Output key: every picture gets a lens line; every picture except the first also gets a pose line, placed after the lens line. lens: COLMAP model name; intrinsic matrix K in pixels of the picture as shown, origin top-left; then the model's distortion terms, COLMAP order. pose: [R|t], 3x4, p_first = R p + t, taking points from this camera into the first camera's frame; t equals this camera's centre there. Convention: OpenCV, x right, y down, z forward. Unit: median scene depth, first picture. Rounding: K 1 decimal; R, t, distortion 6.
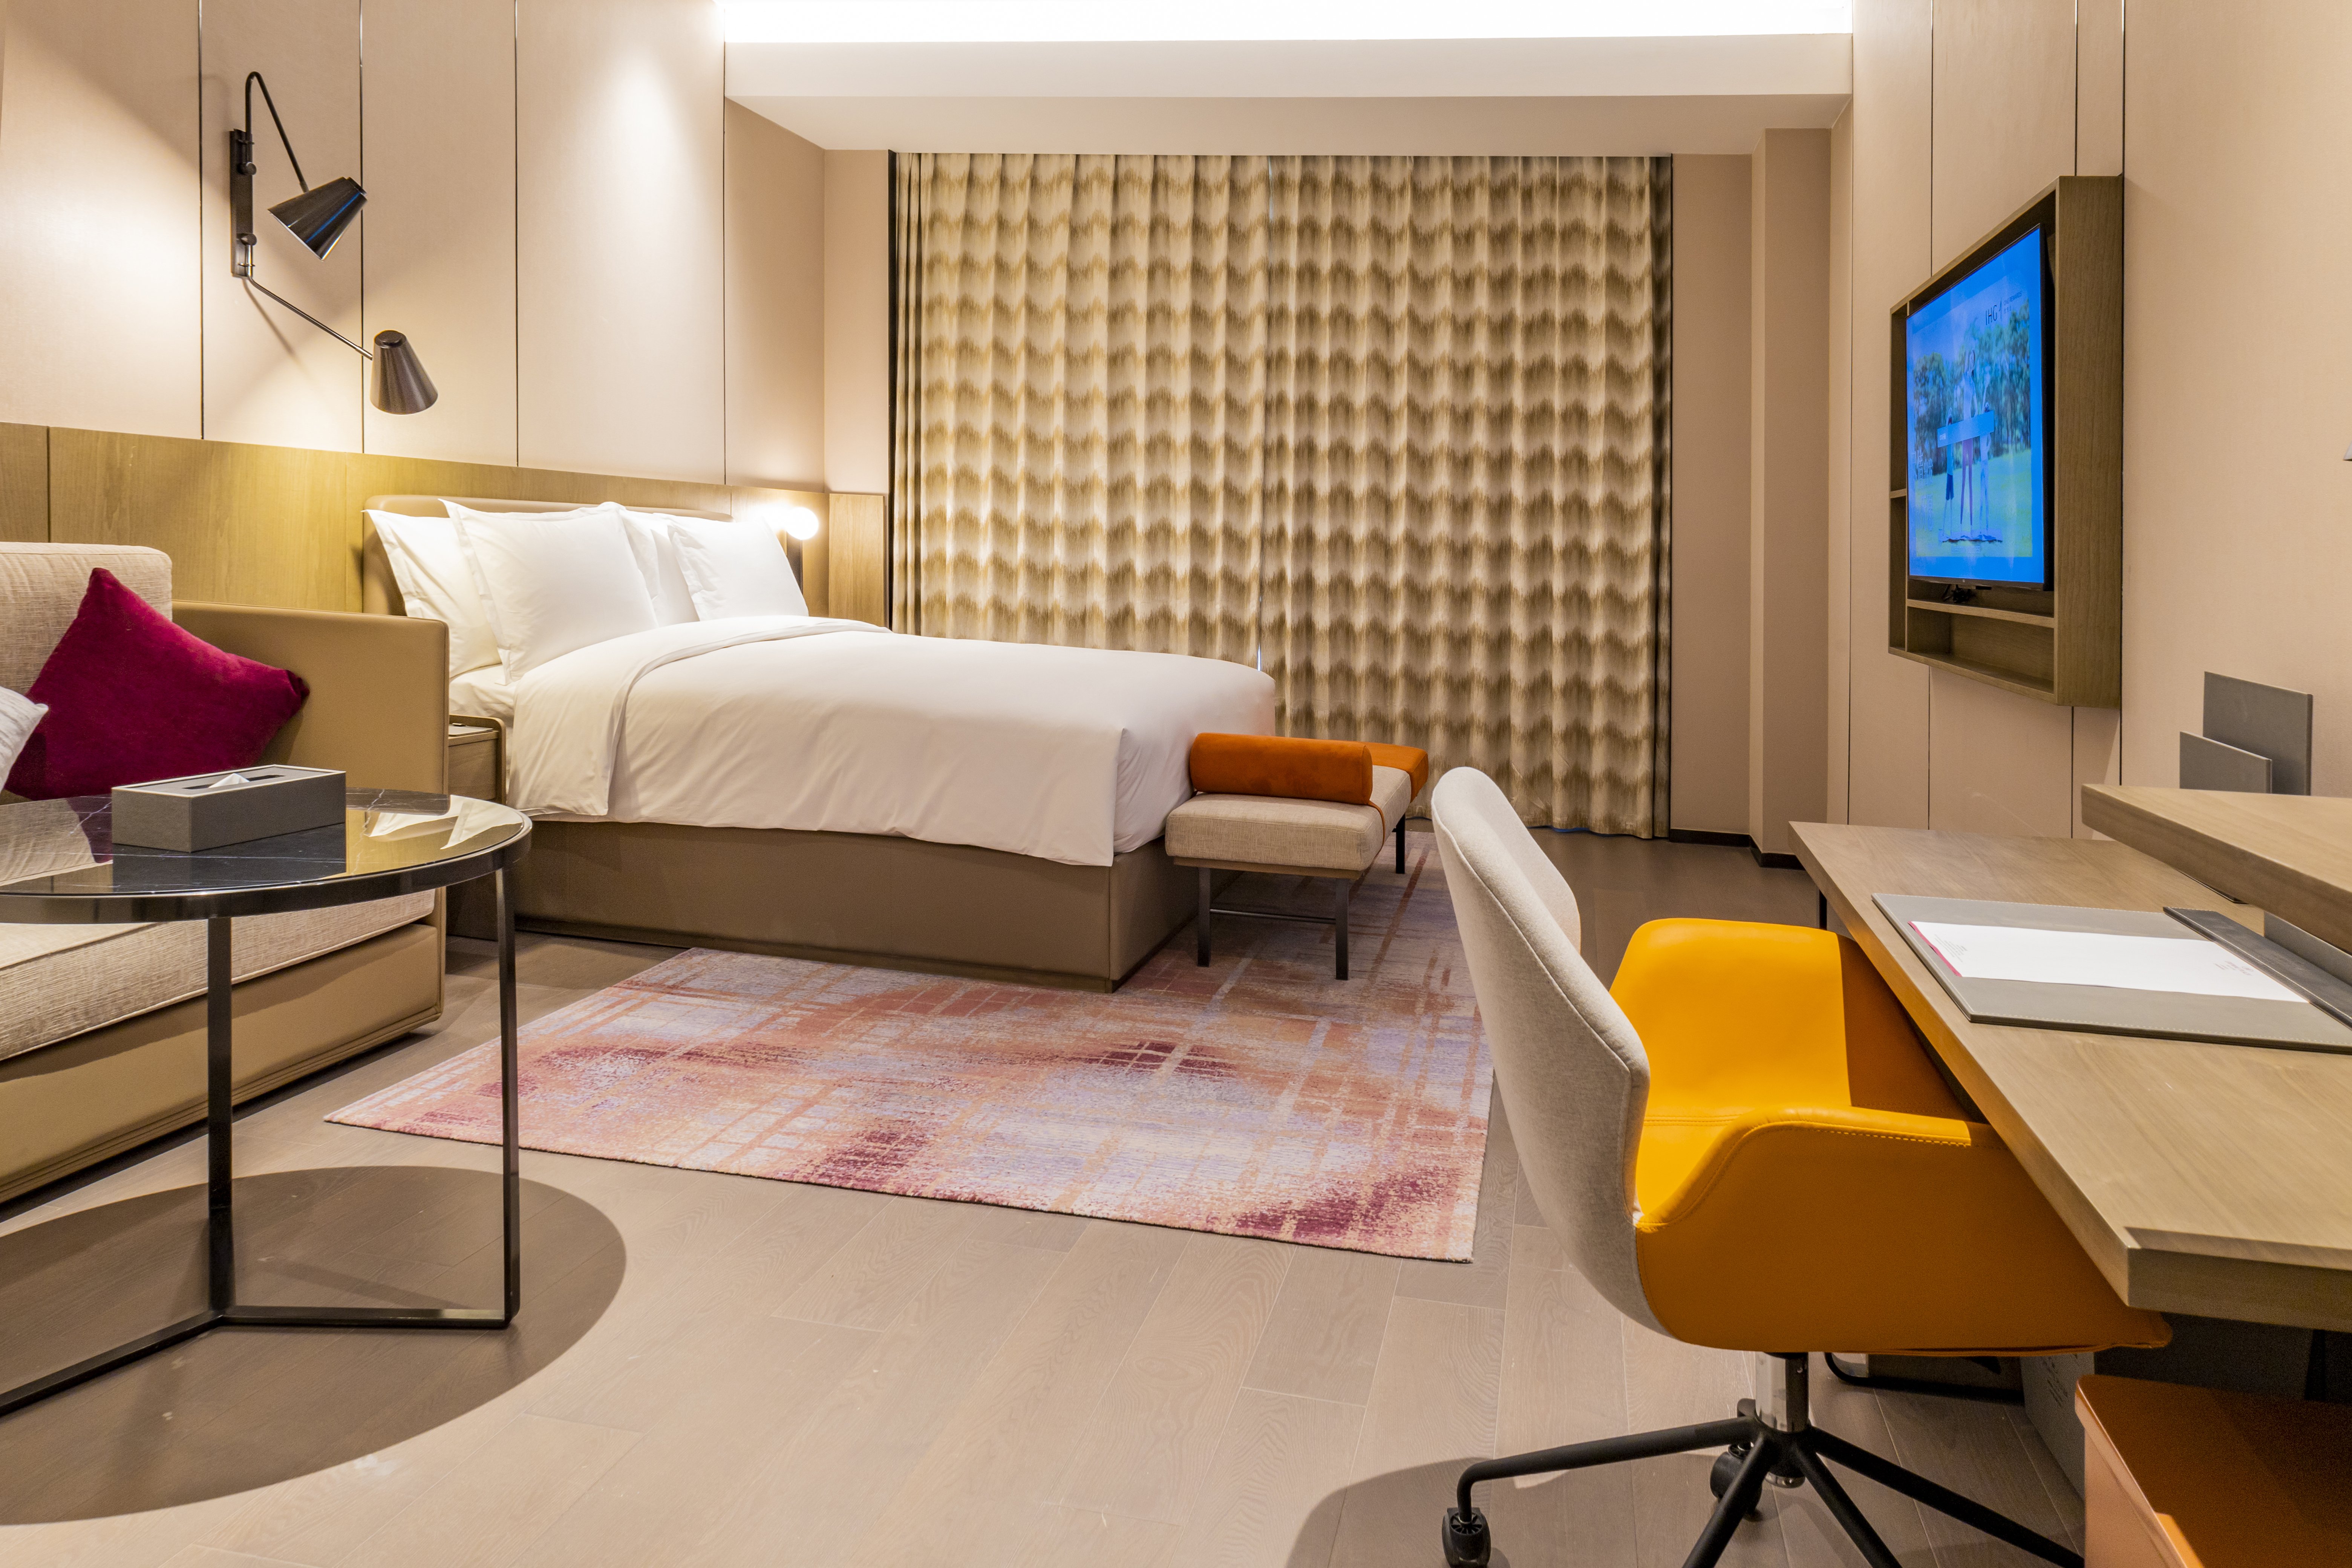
lens RADIAL K [[1628.8, 0, 1176.0], [0, 1628.8, 784.0], [0, 0, 1]] dist [-0.001526, -0.001065]
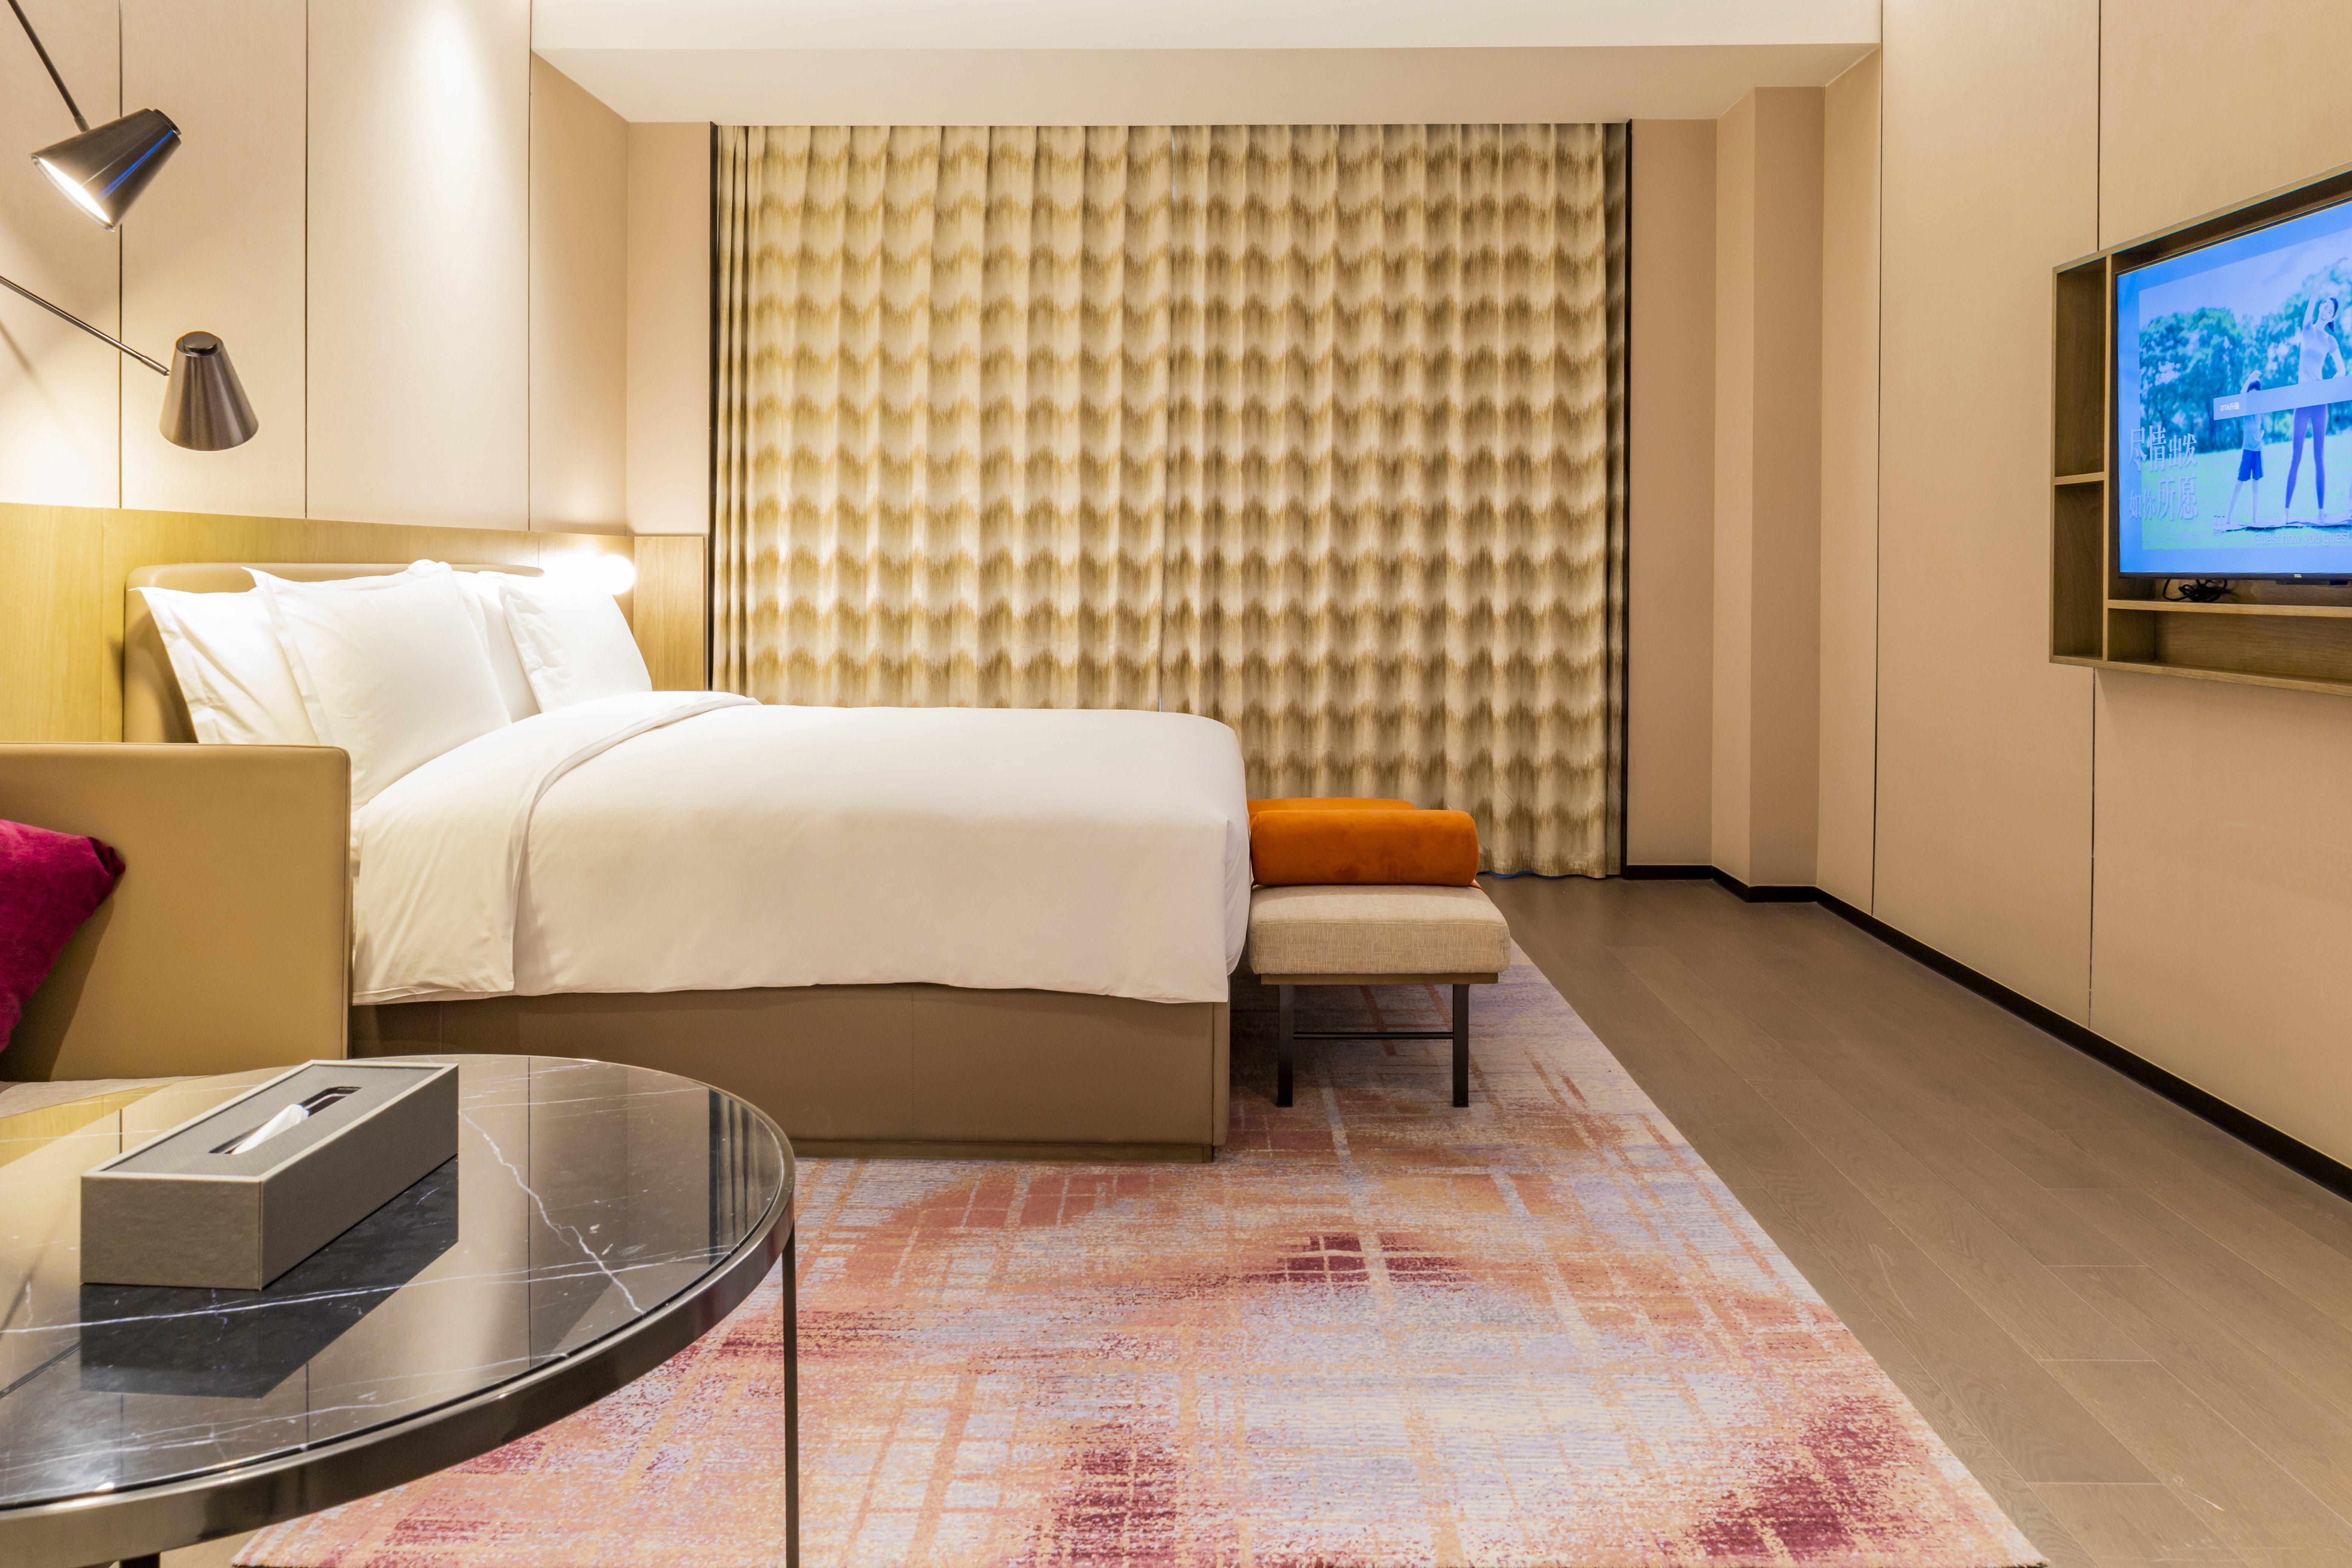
lens RADIAL K [[1723.0, 0, 1170.3], [0, 1723.0, 709.7], [0, 0, 1]] dist [0.004718, -0.024267]
pose [[0.982454, -0.062714, 0.175645, -0.122046], [0.073906, 0.995582, -0.057915, -0.024988], [-0.171237, 0.069880, 0.982749, 0.123428]]
